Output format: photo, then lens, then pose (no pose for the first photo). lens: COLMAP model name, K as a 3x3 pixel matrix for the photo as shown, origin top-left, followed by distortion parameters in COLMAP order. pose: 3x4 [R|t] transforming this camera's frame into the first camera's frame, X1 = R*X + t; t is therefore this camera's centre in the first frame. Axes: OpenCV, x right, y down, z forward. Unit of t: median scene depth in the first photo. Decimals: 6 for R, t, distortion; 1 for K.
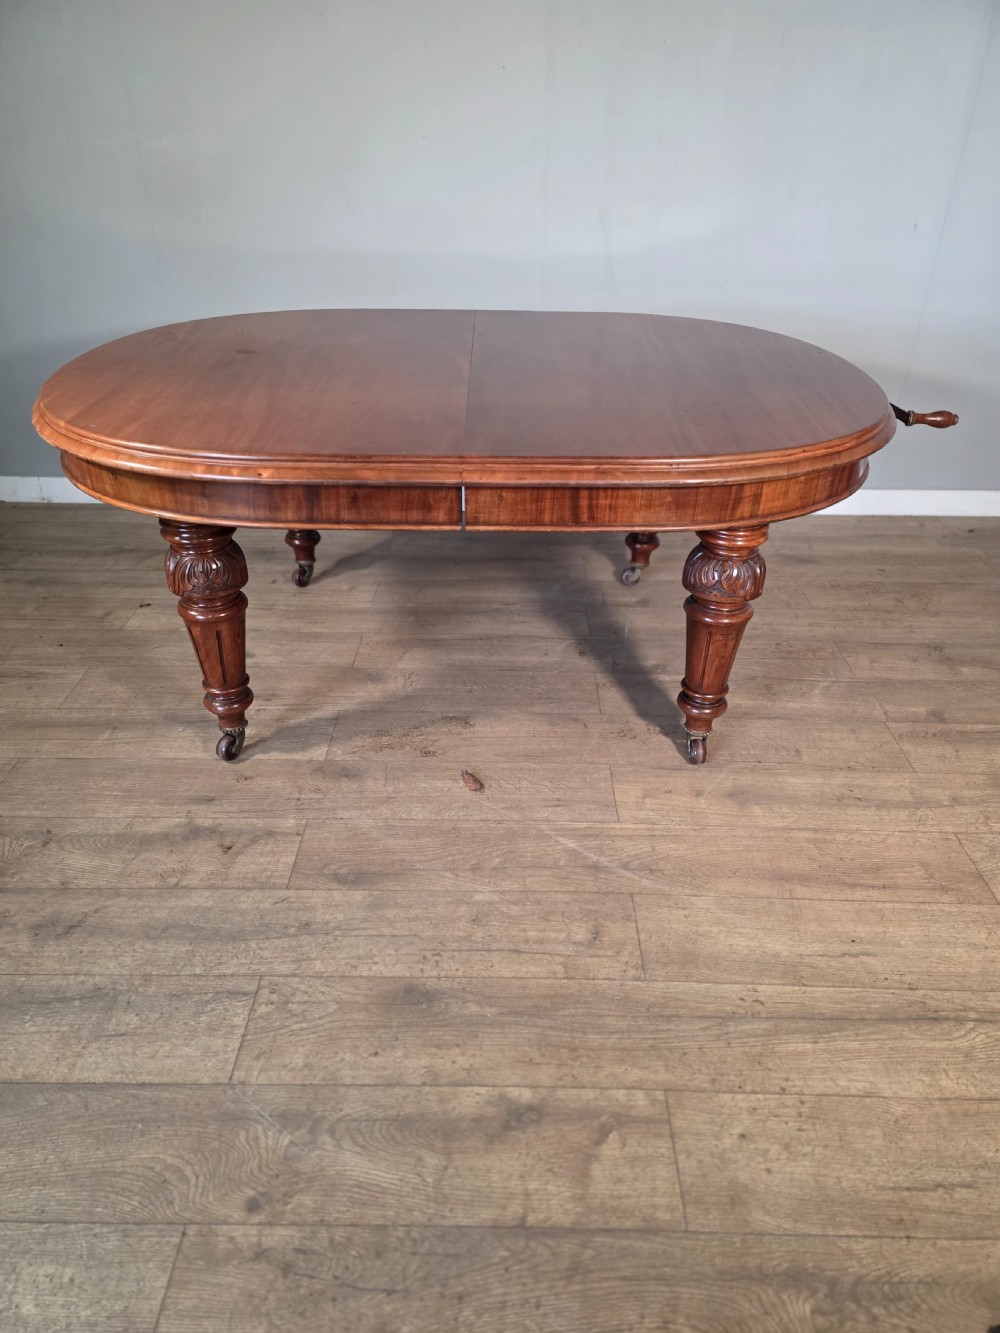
lens RADIAL K [[891.9, 0, 497.1], [0, 891.9, 674.6], [0, 0, 1]] dist [0.061187, -0.062630]
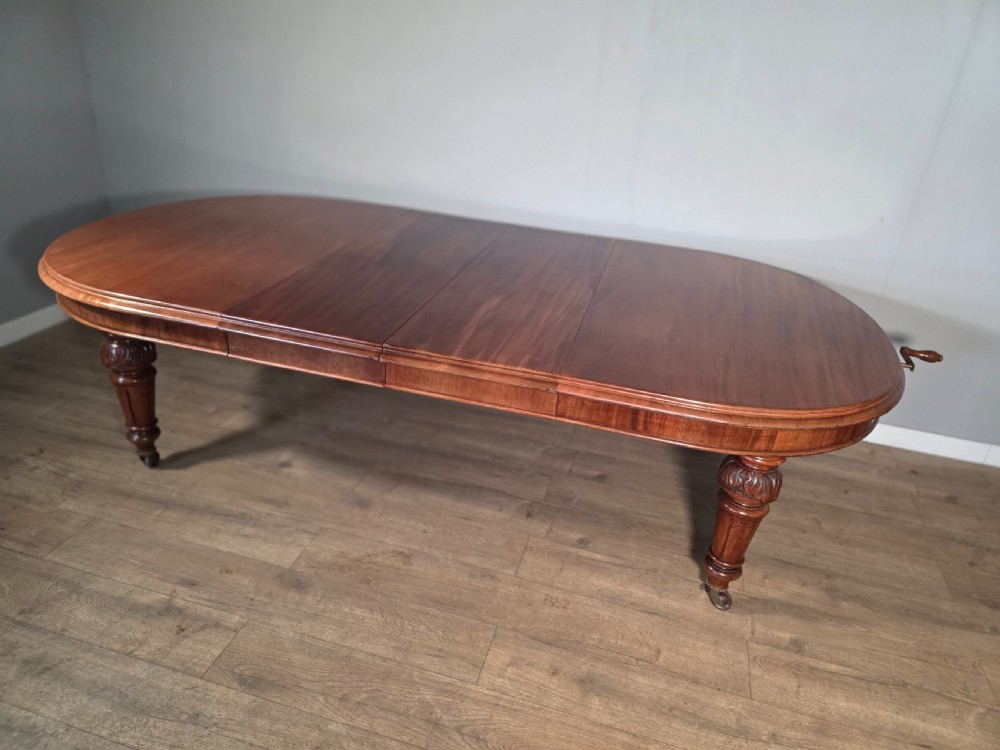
lens RADIAL K [[669.1, 0, 505.8], [0, 669.1, 363.7], [0, 0, 1]] dist [0.061187, -0.062630]
pose [[0.965693, 0.171638, -0.194877, 0.275803], [-0.192548, 0.976790, -0.093847, -0.179934], [0.174246, 0.128151, 0.976328, 0.049875]]
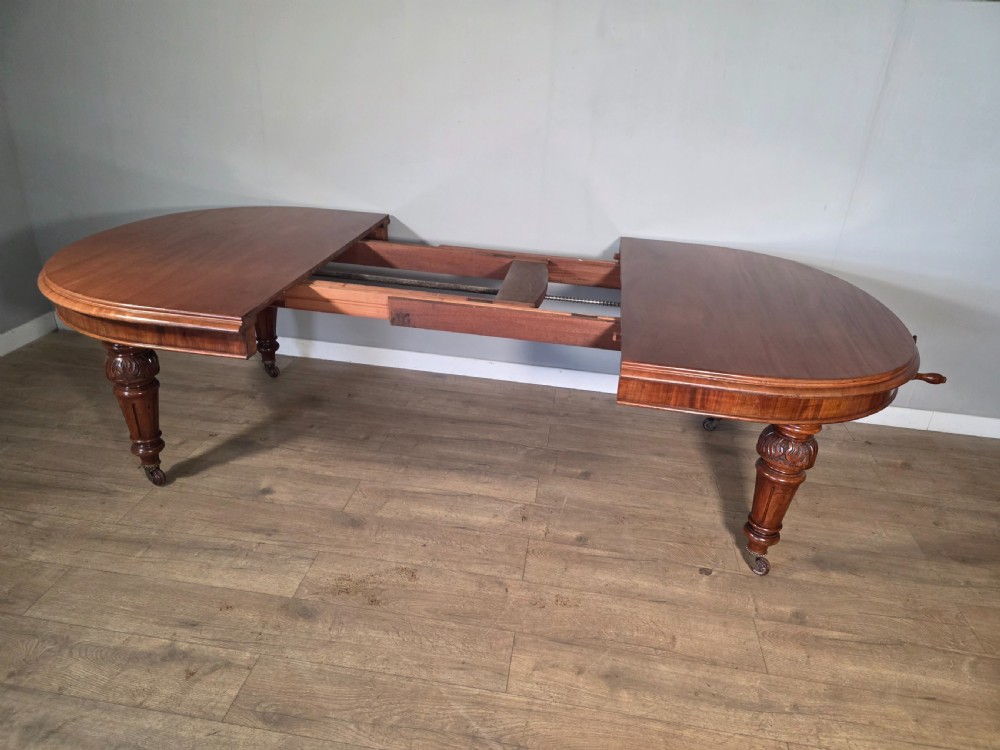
lens RADIAL K [[669.1, 0, 498.6], [0, 669.1, 361.4], [0, 0, 1]] dist [0.061187, -0.062630]
pose [[0.990708, 0.097552, -0.094773, 0.167048], [-0.108568, 0.986936, -0.119041, -0.165154], [0.081922, 0.128225, 0.988356, 0.033032]]
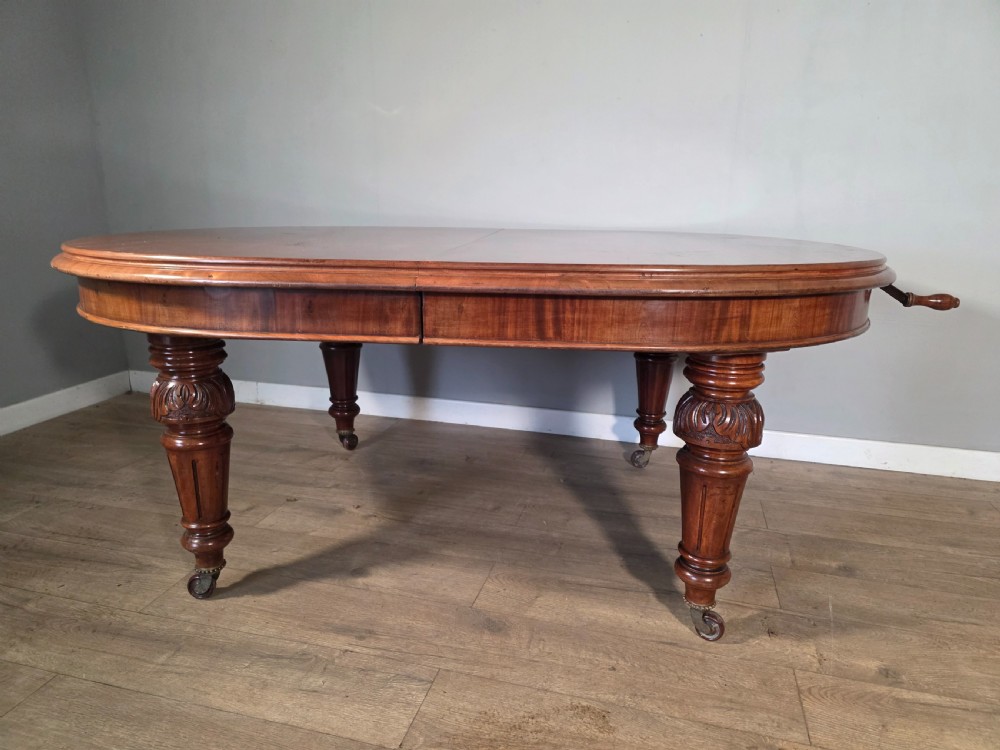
lens RADIAL K [[669.1, 0, 493.3], [0, 669.1, 380.1], [0, 0, 1]] dist [0.061187, -0.062630]
pose [[0.967563, 0.069551, -0.242869, -0.009608], [-0.135556, 0.954173, -0.266792, -0.056449], [0.213183, 0.291061, 0.932650, 0.458577]]
